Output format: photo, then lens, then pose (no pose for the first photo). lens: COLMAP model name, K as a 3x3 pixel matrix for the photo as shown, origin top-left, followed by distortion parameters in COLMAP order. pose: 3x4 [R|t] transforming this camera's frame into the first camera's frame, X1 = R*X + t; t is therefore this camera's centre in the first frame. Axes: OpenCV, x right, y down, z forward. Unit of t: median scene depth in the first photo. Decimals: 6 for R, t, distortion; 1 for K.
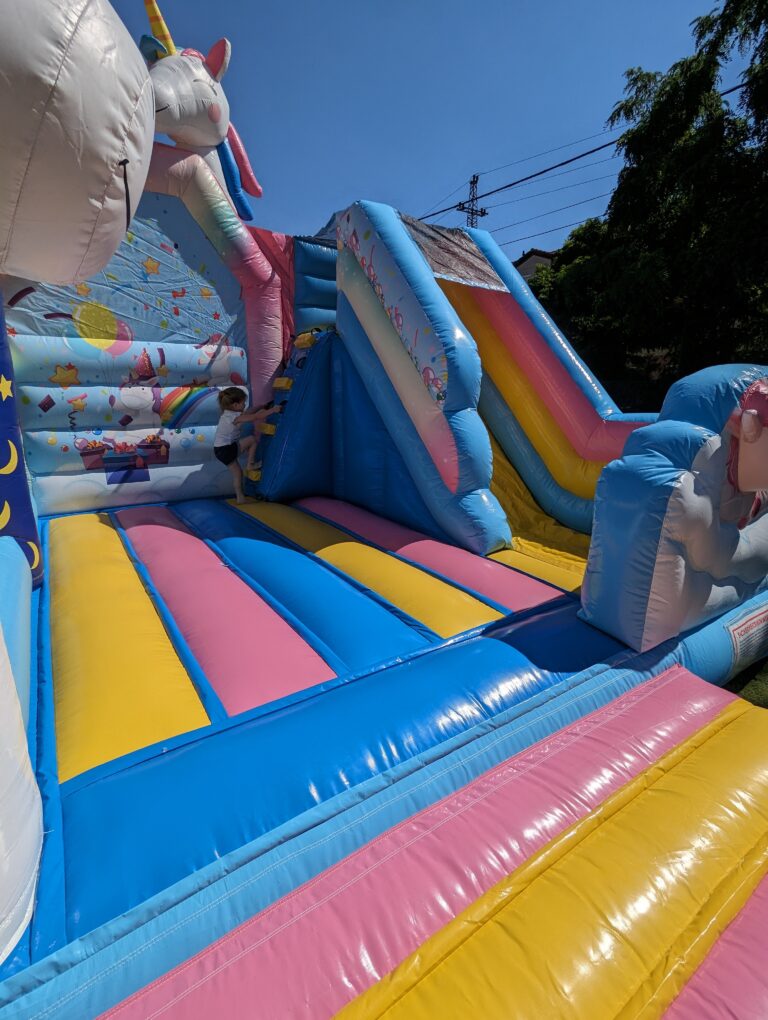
lens RADIAL K [[478.1, 0, 384.0], [0, 478.1, 510.0], [0, 0, 1]] dist [0.001298, 0.000393]
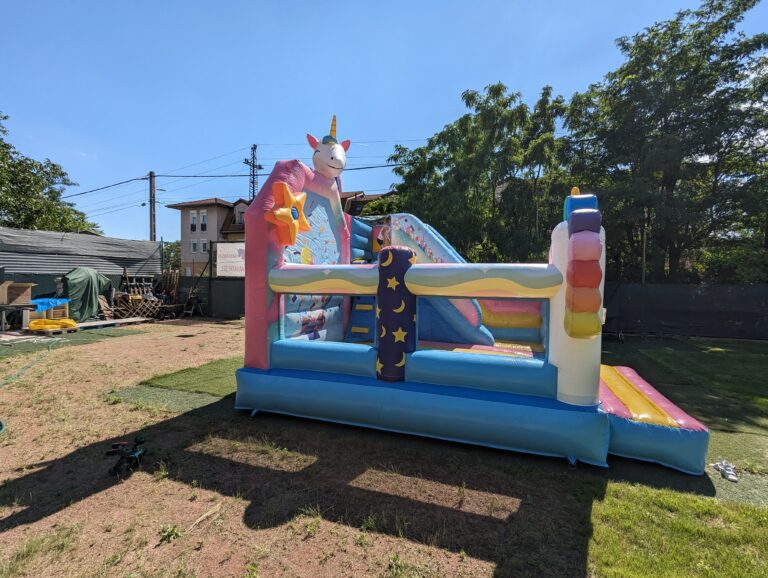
lens RADIAL K [[360.0, 0, 384.0], [0, 360.0, 289.0], [0, 0, 1]] dist [0.001298, 0.000393]
pose [[0.802173, -0.014174, 0.596923, -1.146129], [0.142741, 0.975283, -0.168664, 0.025464], [-0.579779, 0.220504, 0.784369, -0.274563]]
